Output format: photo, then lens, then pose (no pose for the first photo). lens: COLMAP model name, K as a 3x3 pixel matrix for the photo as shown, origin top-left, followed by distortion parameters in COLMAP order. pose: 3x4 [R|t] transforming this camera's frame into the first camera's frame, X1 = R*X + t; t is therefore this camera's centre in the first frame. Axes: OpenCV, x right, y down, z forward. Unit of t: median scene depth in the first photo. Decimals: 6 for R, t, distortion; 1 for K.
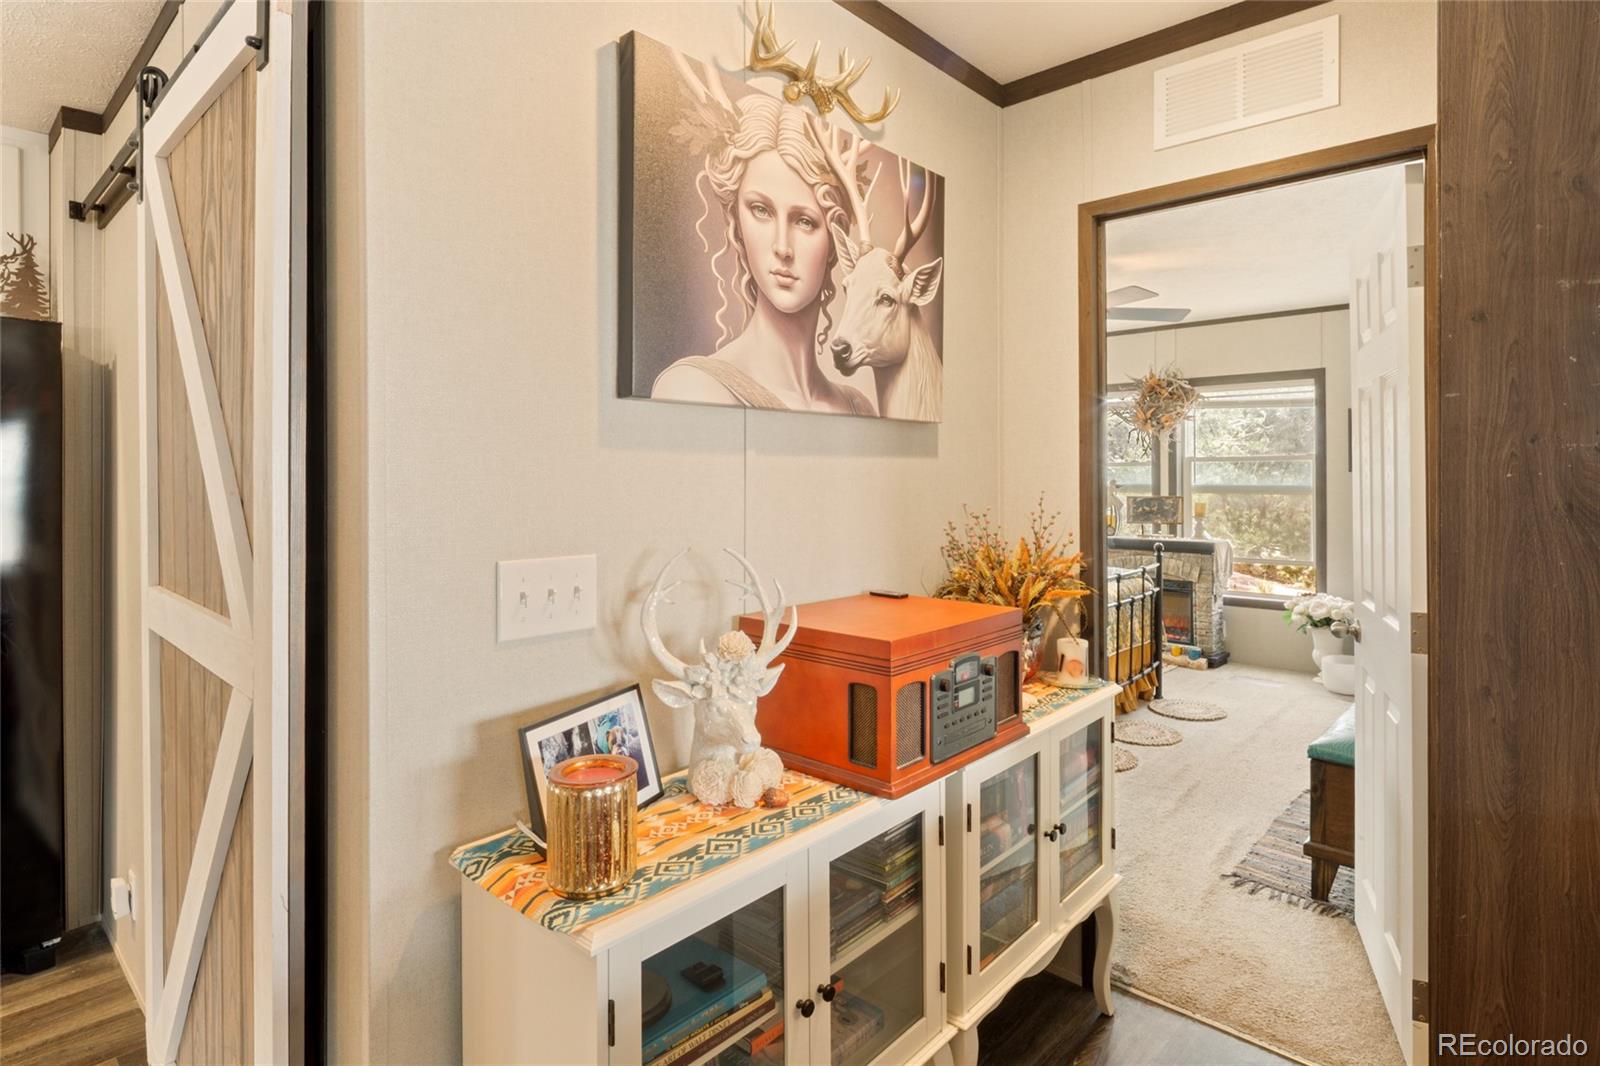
lens RADIAL K [[832.7, 0, 890.2], [0, 832.7, 477.3], [0, 0, 1]] dist [0.002461, 0.000033]
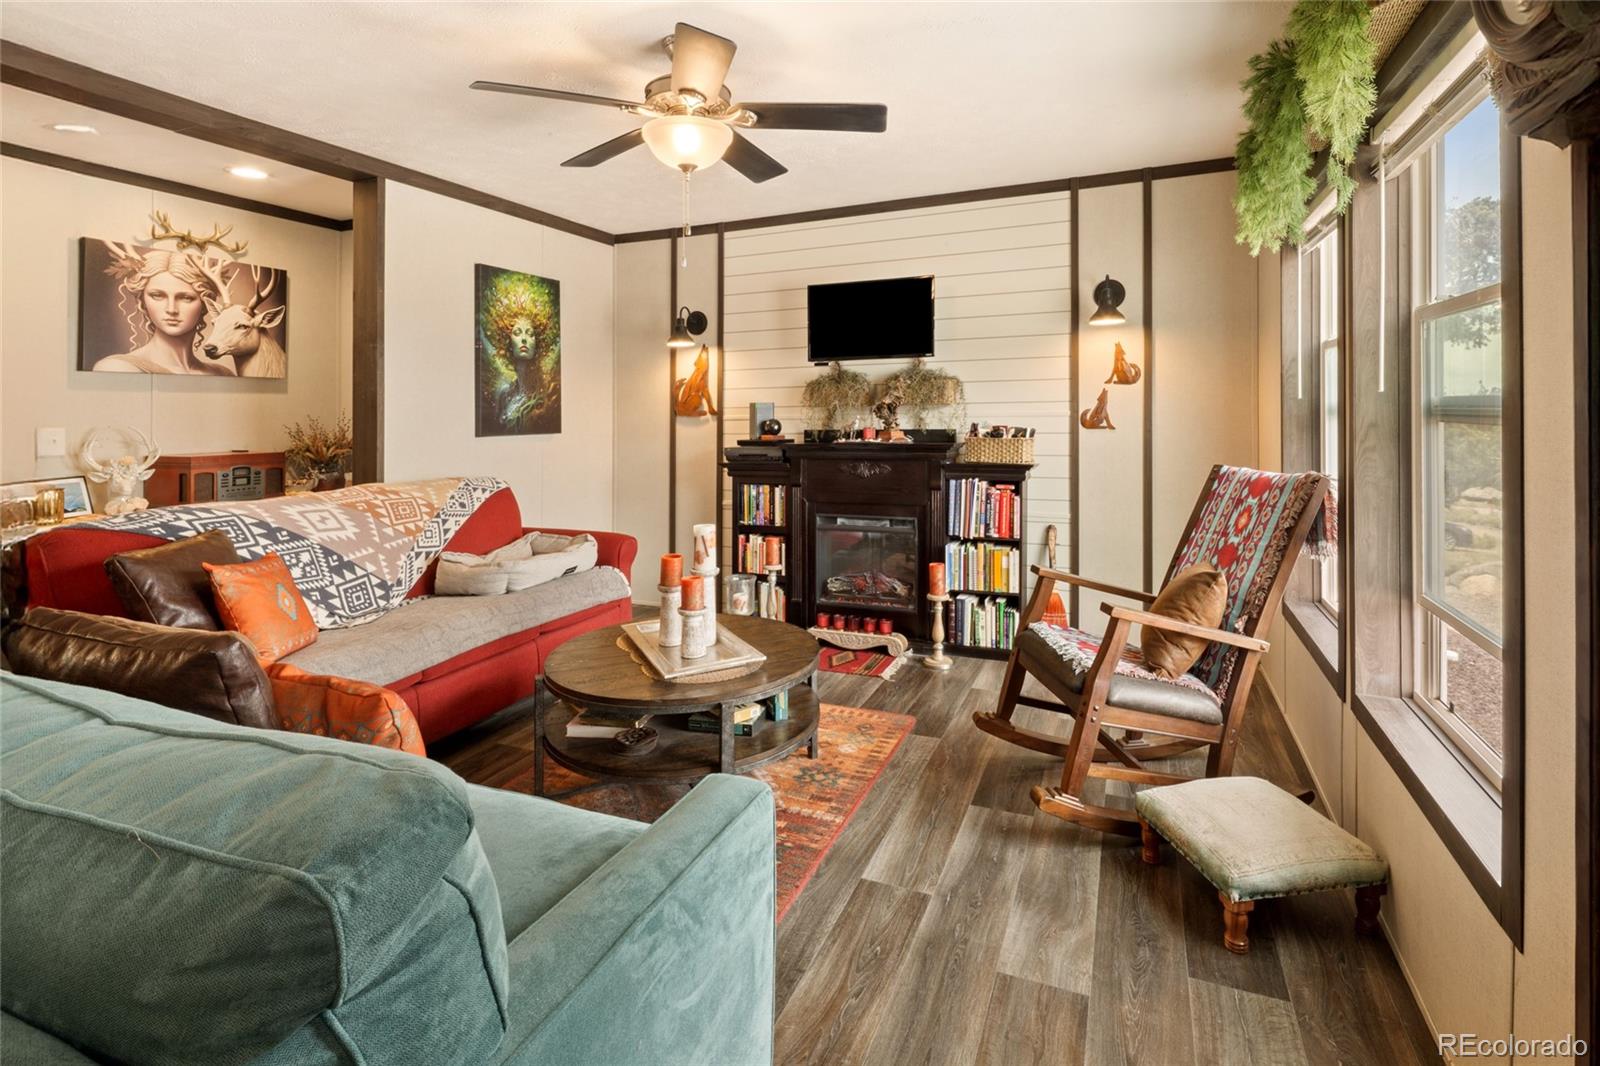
lens RADIAL K [[753.6, 0, 831.5], [0, 753.6, 406.7], [0, 0, 1]] dist [0.000116, -0.000476]
pose [[0.952528, 0.004314, 0.304420, 1.029608], [-0.002004, 0.999967, -0.007902, 0.029597], [-0.304444, 0.006917, 0.952505, -1.691784]]
